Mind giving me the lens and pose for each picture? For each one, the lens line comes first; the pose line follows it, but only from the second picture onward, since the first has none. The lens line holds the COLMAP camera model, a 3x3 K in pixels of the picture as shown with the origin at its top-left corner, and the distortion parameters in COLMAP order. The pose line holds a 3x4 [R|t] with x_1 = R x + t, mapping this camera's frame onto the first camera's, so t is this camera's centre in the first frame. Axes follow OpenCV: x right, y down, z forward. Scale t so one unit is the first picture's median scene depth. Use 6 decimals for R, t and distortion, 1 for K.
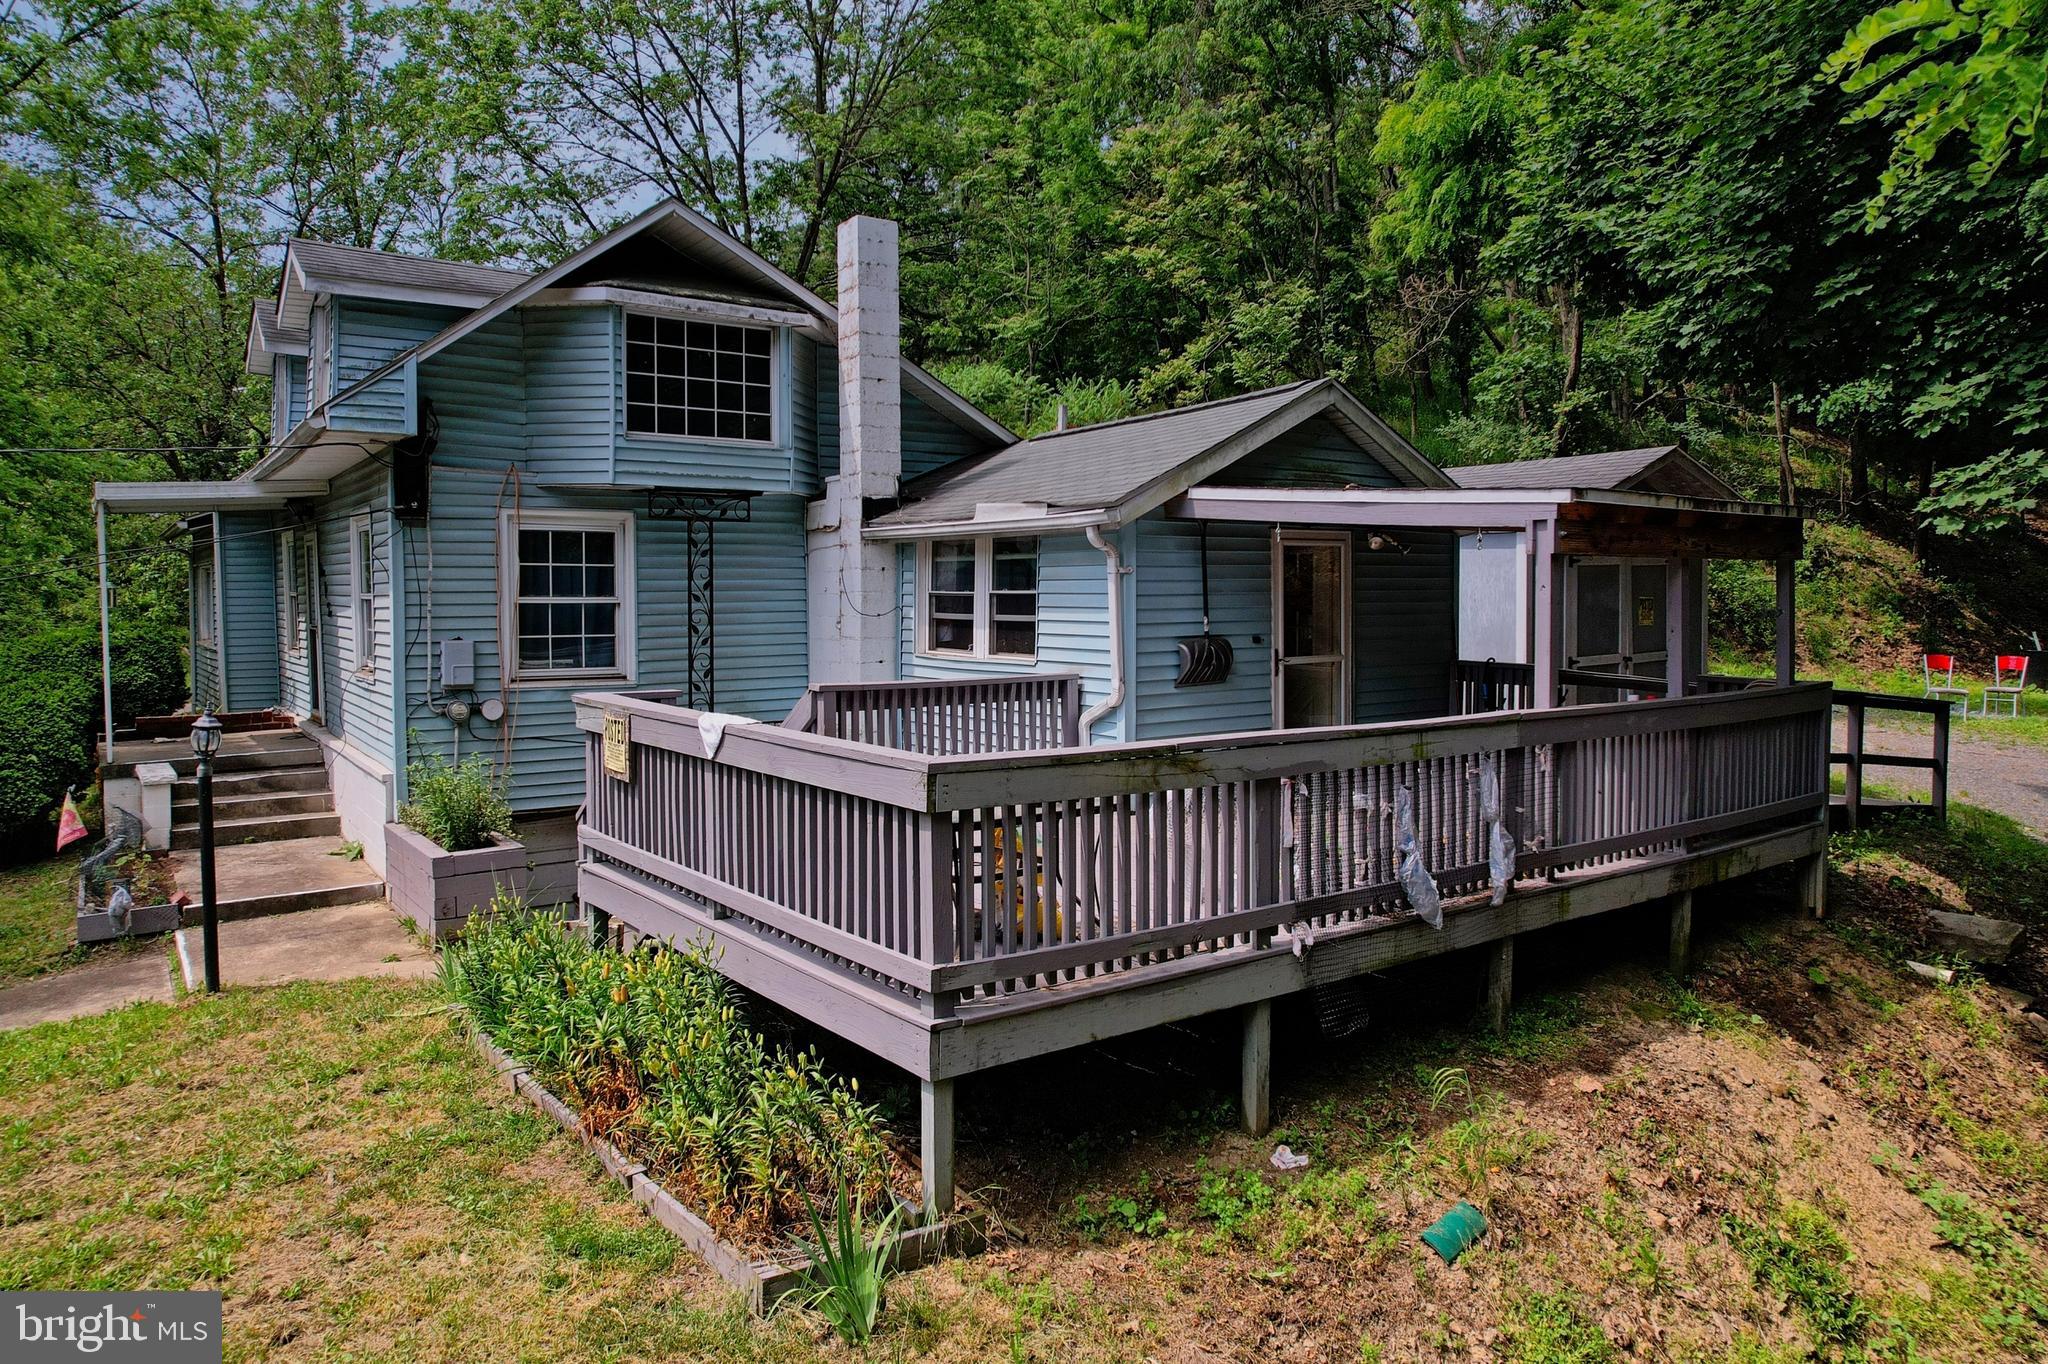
lens RADIAL K [[1336.7, 0, 1049.2], [0, 1336.7, 677.1], [0, 0, 1]] dist [-0.041386, 0.000598]
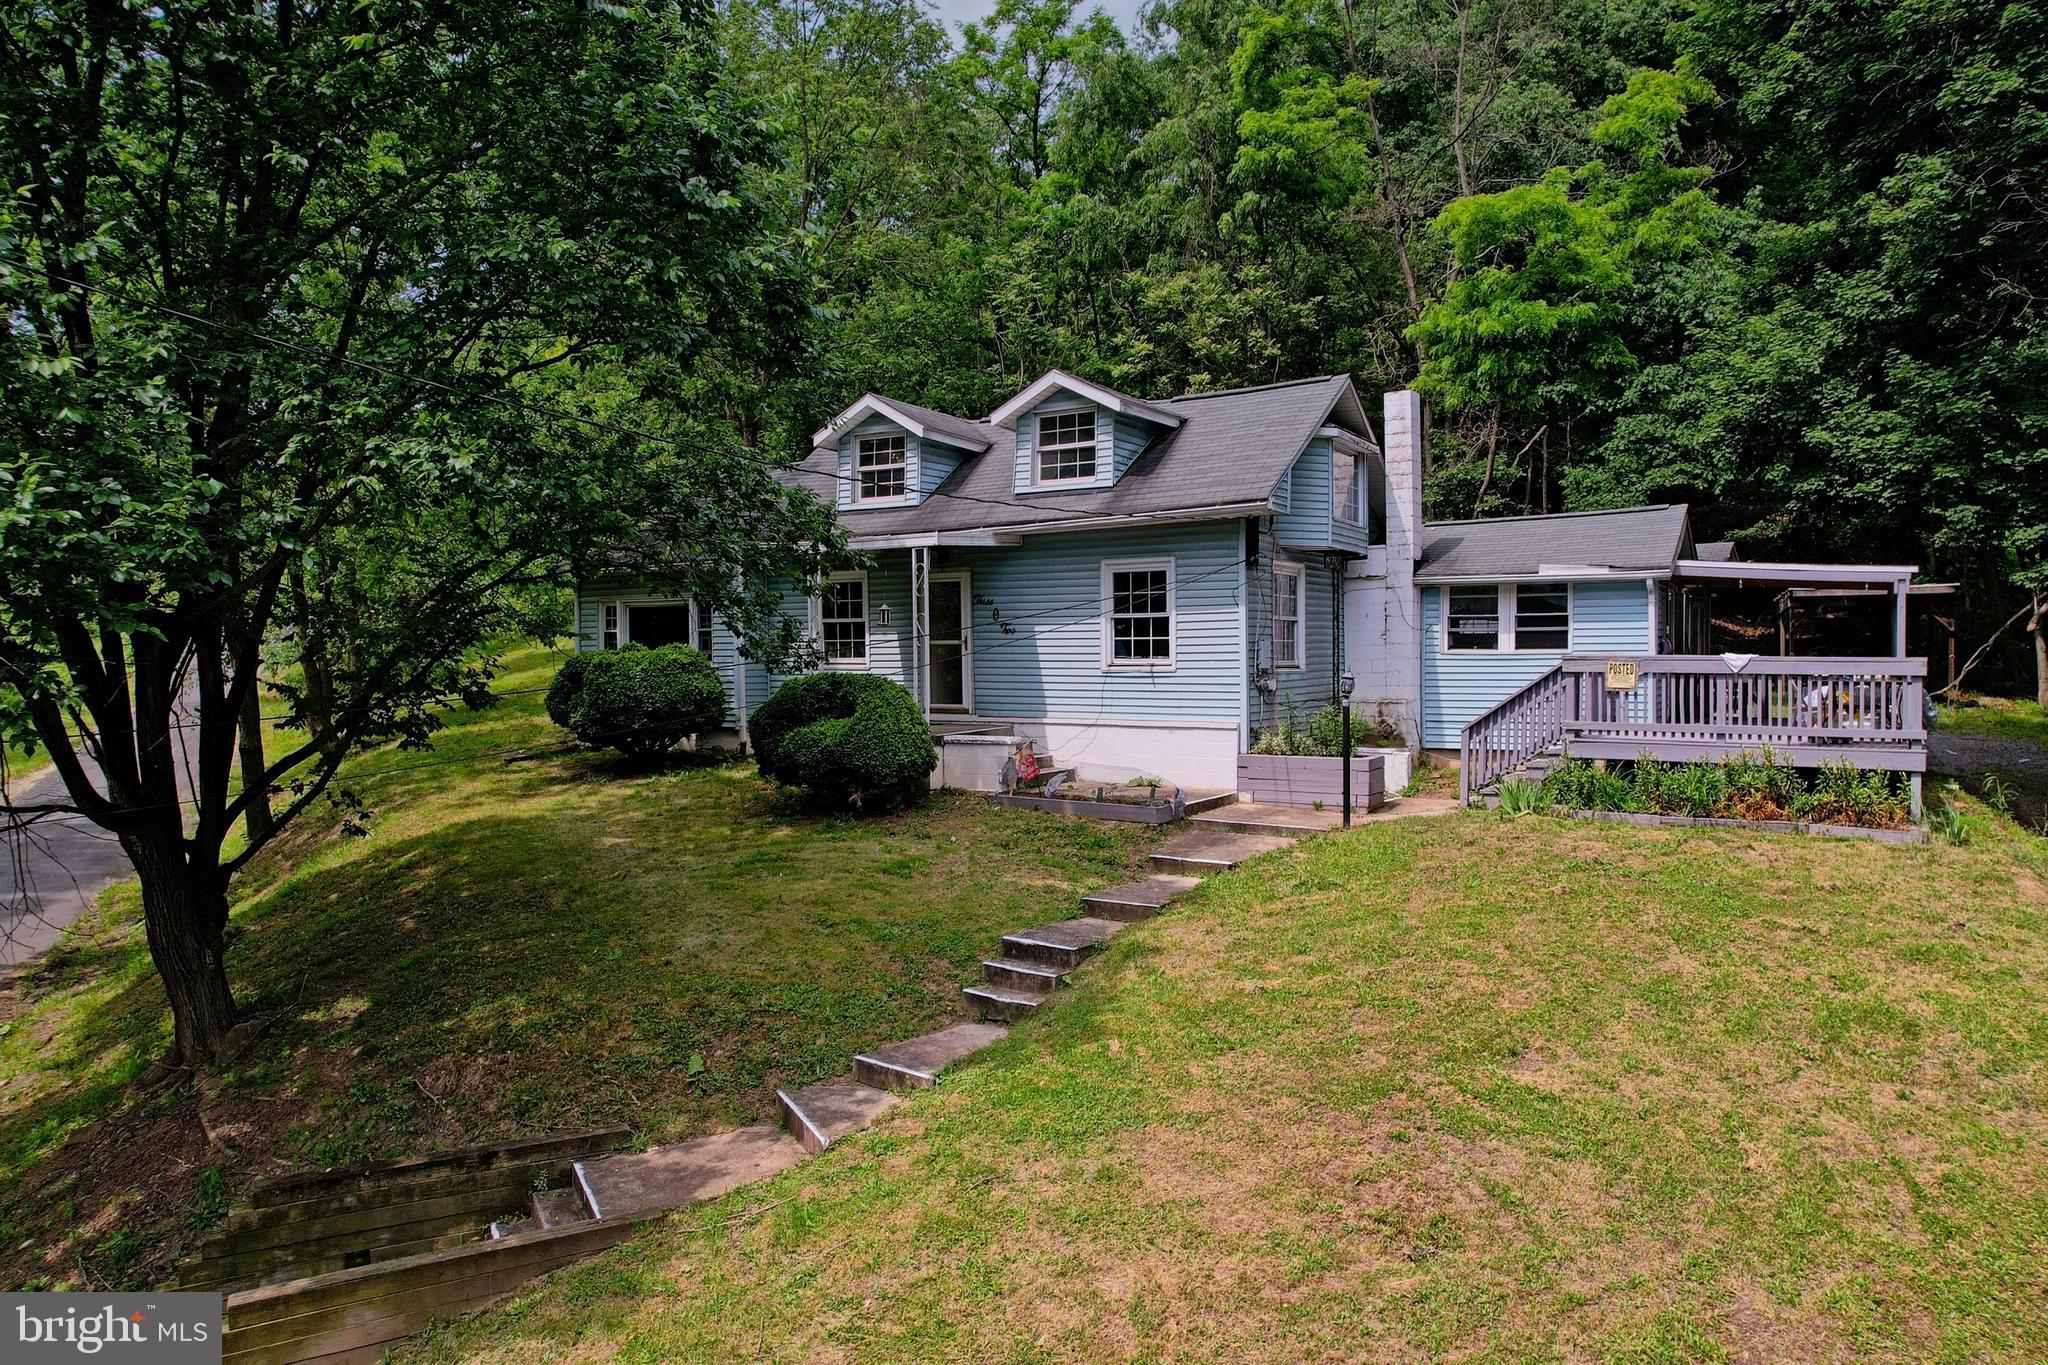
lens RADIAL K [[1336.7, 0, 1049.2], [0, 1336.7, 677.6], [0, 0, 1]] dist [-0.041386, 0.000598]
pose [[0.934624, -0.004755, 0.355606, -1.308231], [0.021517, 0.998835, -0.043198, 0.085066], [-0.354986, 0.048026, 0.933637, -0.430420]]
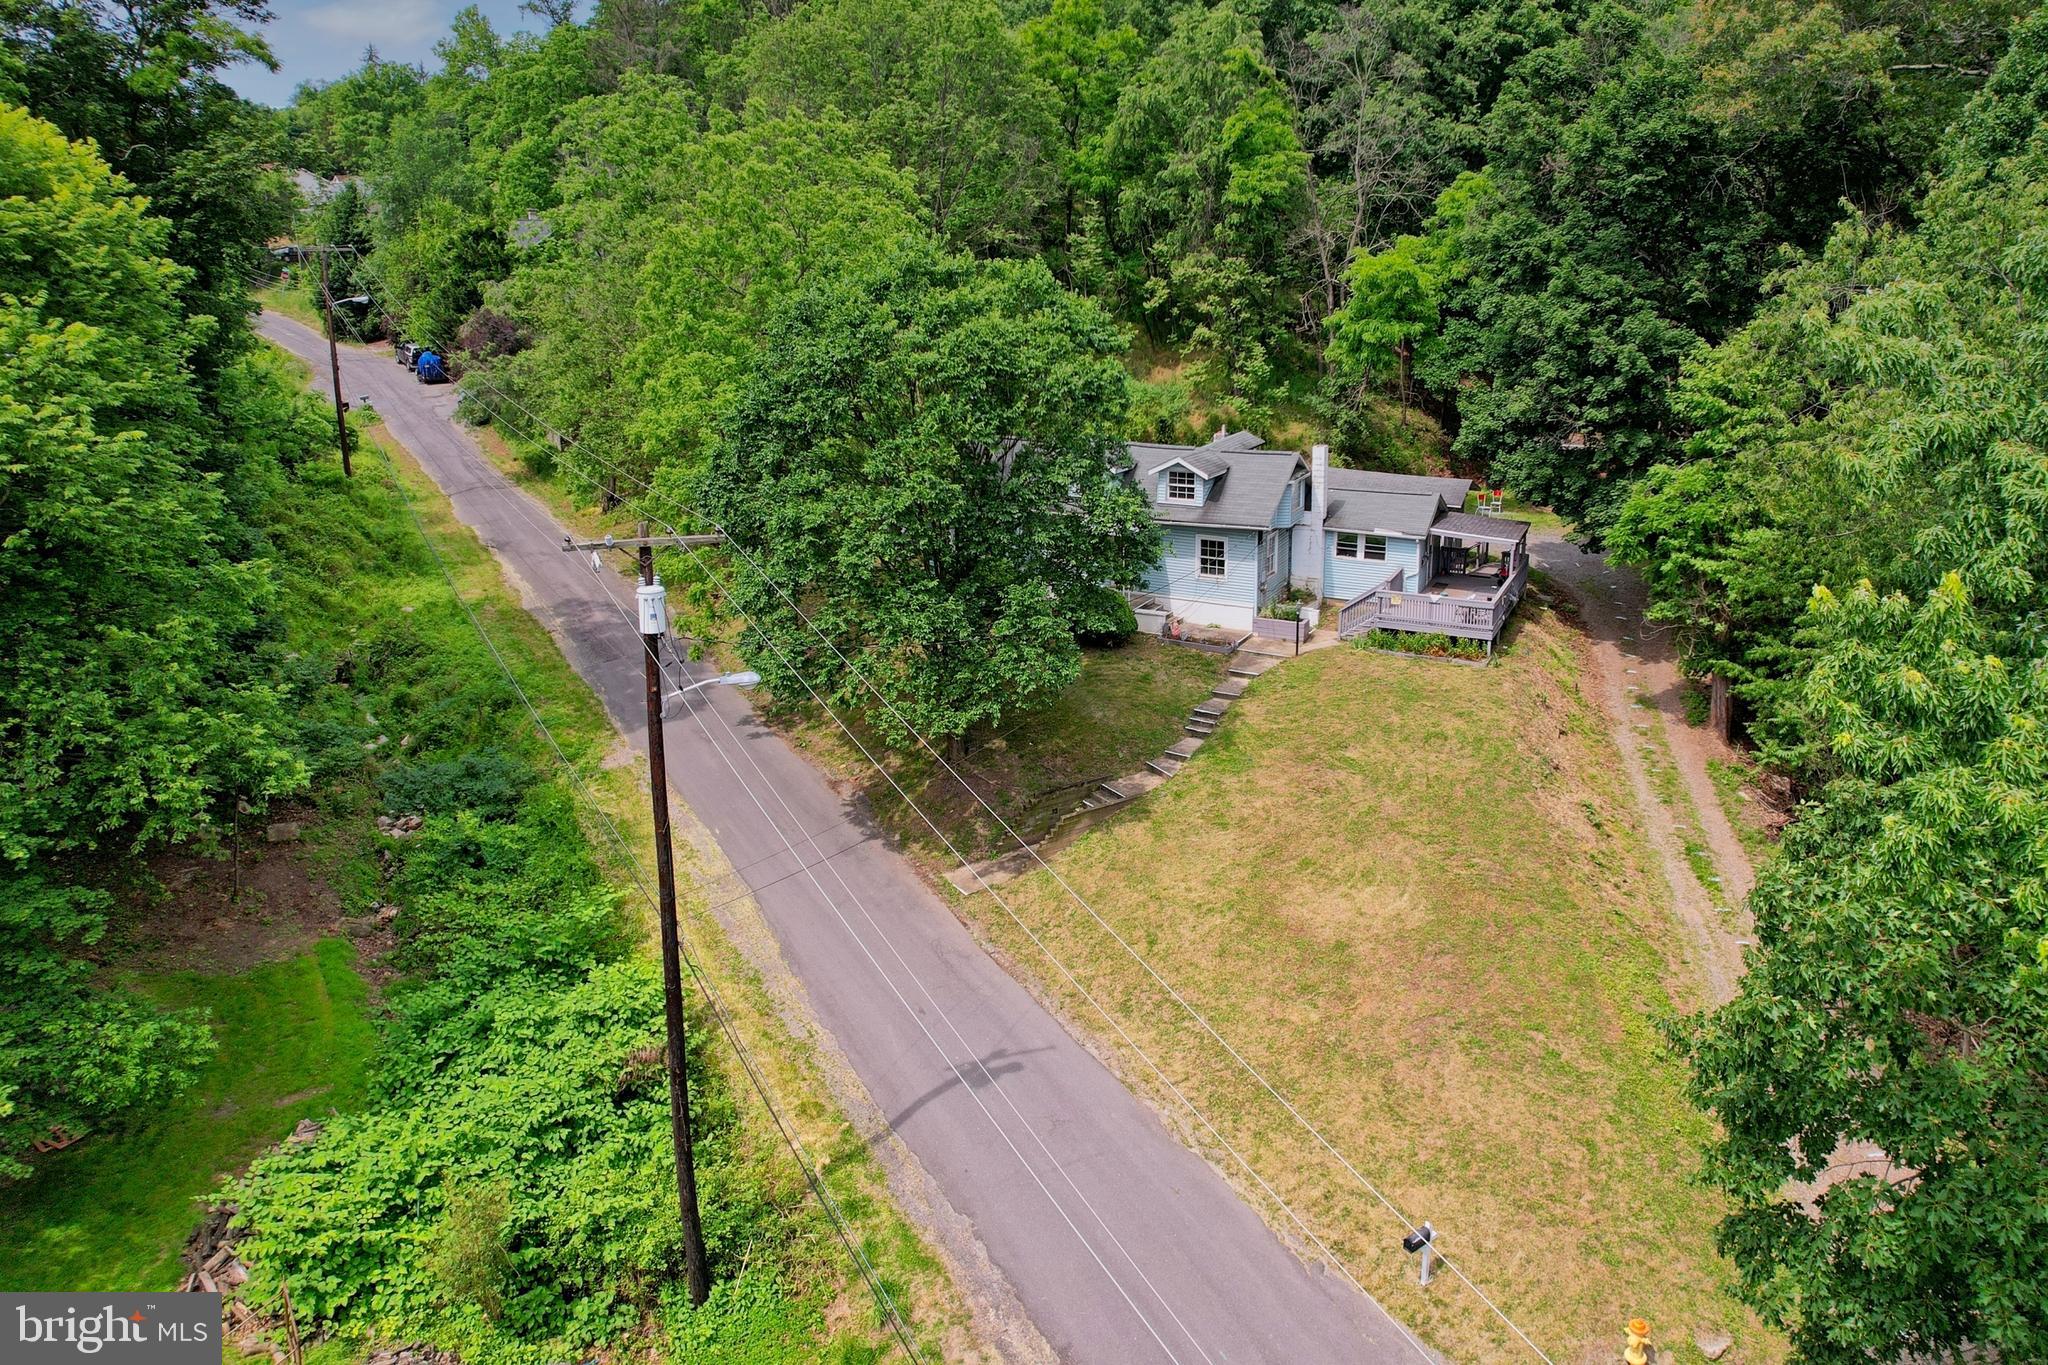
lens RADIAL K [[1496.8, 0, 1027.4], [0, 1496.8, 599.8], [0, 0, 1]] dist [-0.056290, -0.002172]
pose [[0.899120, -0.123946, 0.419787, -3.107647], [0.033811, 0.975870, 0.215718, -0.979816], [-0.436395, -0.179763, 0.881615, -2.792523]]
